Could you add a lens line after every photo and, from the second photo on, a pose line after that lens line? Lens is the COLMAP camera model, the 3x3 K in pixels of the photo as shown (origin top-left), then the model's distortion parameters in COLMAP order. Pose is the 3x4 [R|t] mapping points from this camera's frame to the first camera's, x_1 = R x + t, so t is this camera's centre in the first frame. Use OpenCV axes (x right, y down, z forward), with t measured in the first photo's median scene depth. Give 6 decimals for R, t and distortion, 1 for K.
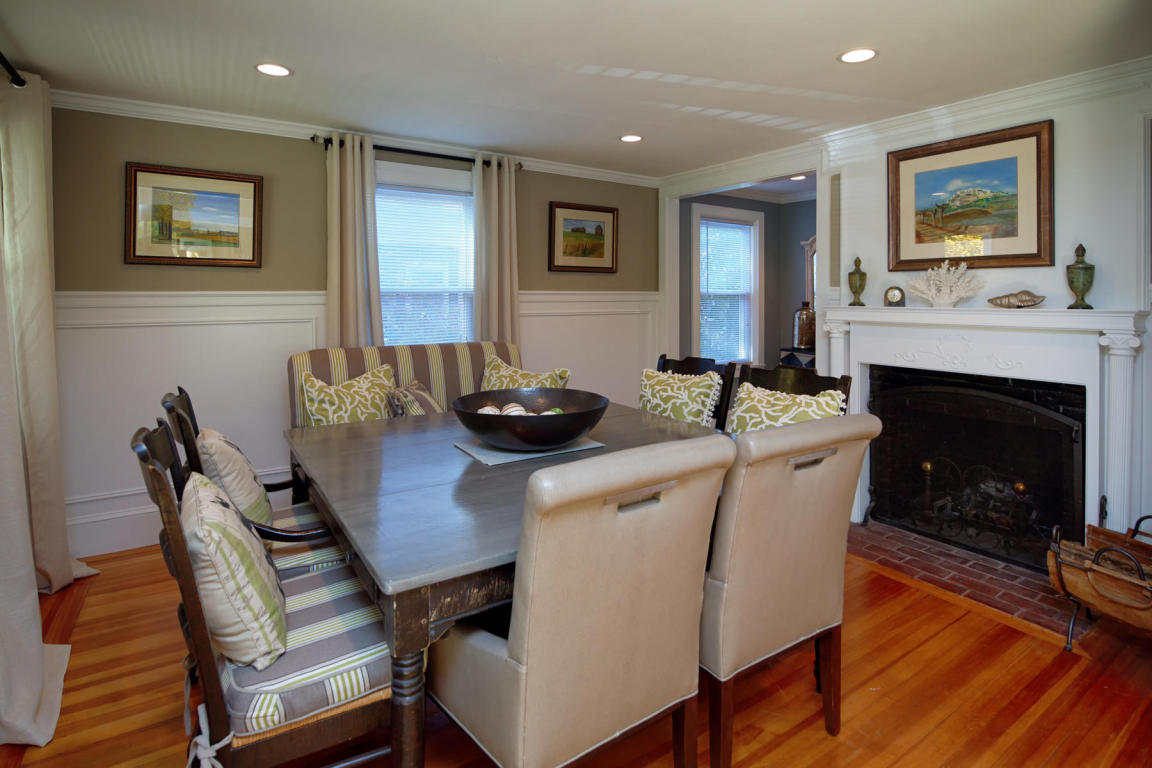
lens RADIAL K [[572.8, 0, 601.5], [0, 572.8, 310.6], [0, 0, 1]] dist [-0.016059, -0.001339]
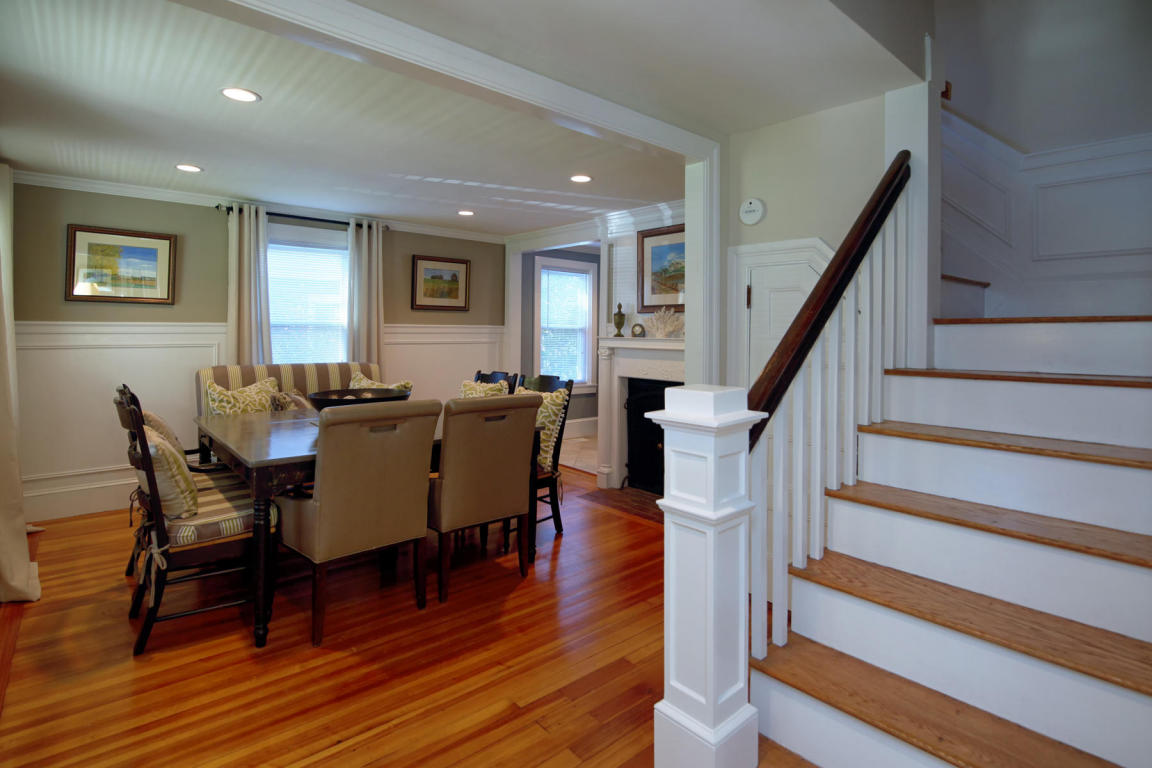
lens RADIAL K [[572.8, 0, 588.8], [0, 572.8, 337.7], [0, 0, 1]] dist [-0.016059, -0.001339]
pose [[0.993655, 0.007108, 0.112247, 0.212674], [-0.005669, 0.999898, -0.013137, 0.013047], [-0.112329, 0.012417, 0.993593, -0.421004]]
